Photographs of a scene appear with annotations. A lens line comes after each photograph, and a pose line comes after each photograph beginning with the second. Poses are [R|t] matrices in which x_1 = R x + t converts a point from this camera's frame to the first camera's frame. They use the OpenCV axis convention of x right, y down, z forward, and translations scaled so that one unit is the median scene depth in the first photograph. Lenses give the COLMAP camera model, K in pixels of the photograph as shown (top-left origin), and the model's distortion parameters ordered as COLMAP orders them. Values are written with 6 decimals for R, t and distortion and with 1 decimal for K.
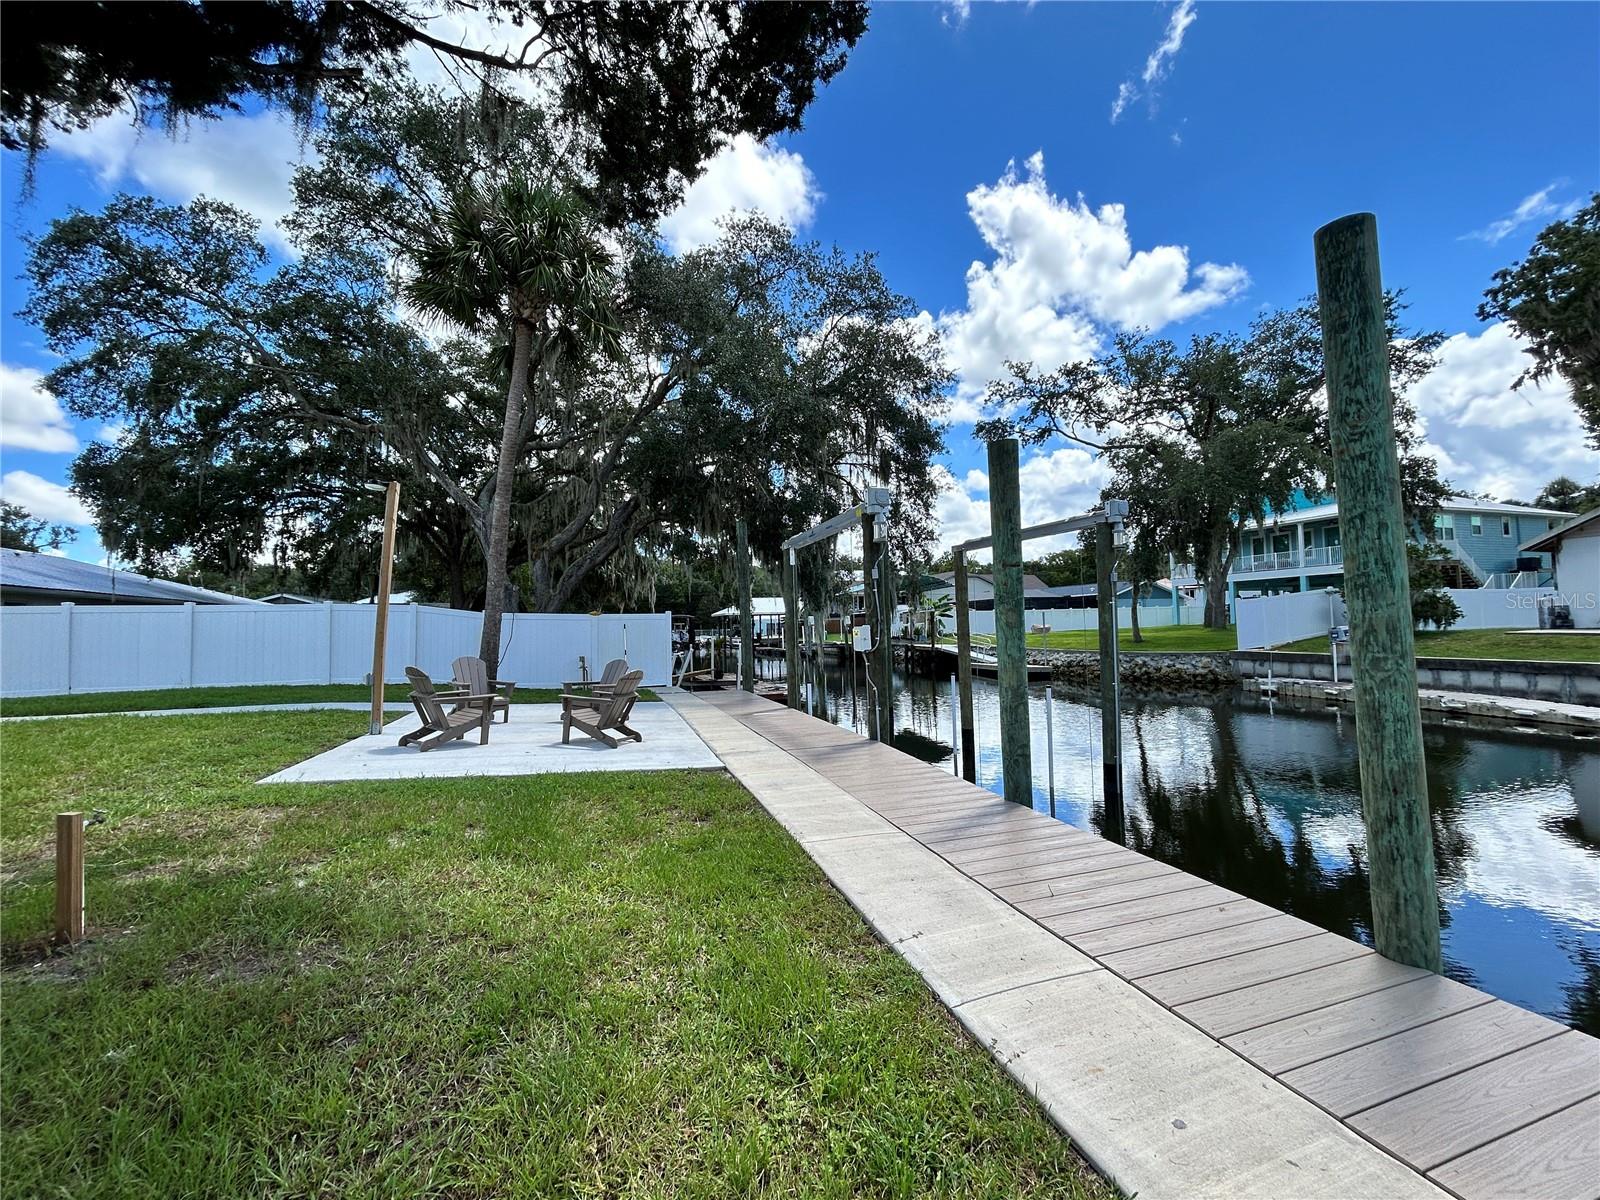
lens RADIAL K [[635.7, 0, 796.0], [0, 635.7, 606.3], [0, 0, 1]] dist [0.001699, -0.000221]
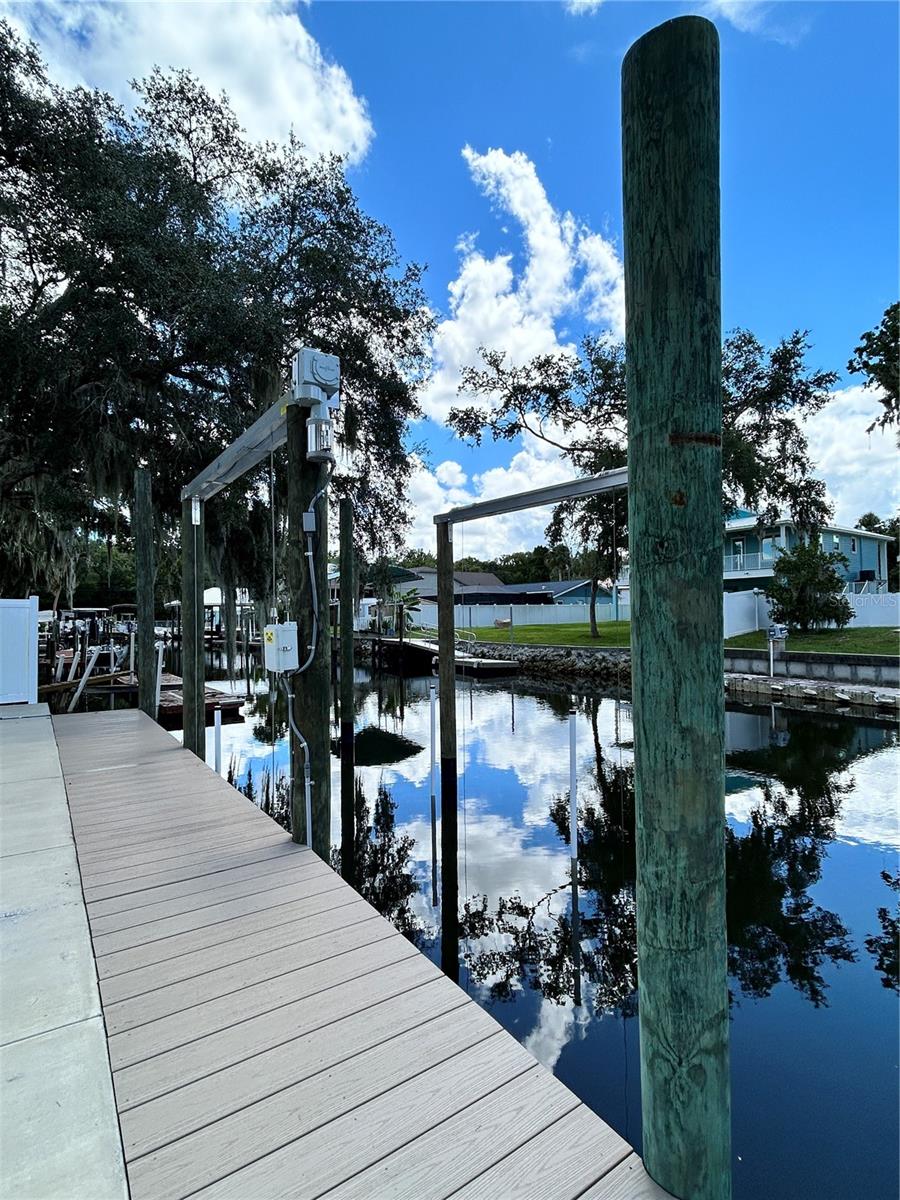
lens RADIAL K [[597.1, 0, 451.9], [0, 597.1, 620.4], [0, 0, 1]] dist [-0.021242, -0.000975]
pose [[0.955283, 0.010652, 0.295502, 0.025731], [-0.020637, 0.999316, 0.030692, 0.003404], [-0.294972, -0.035418, 0.954849, 0.139767]]
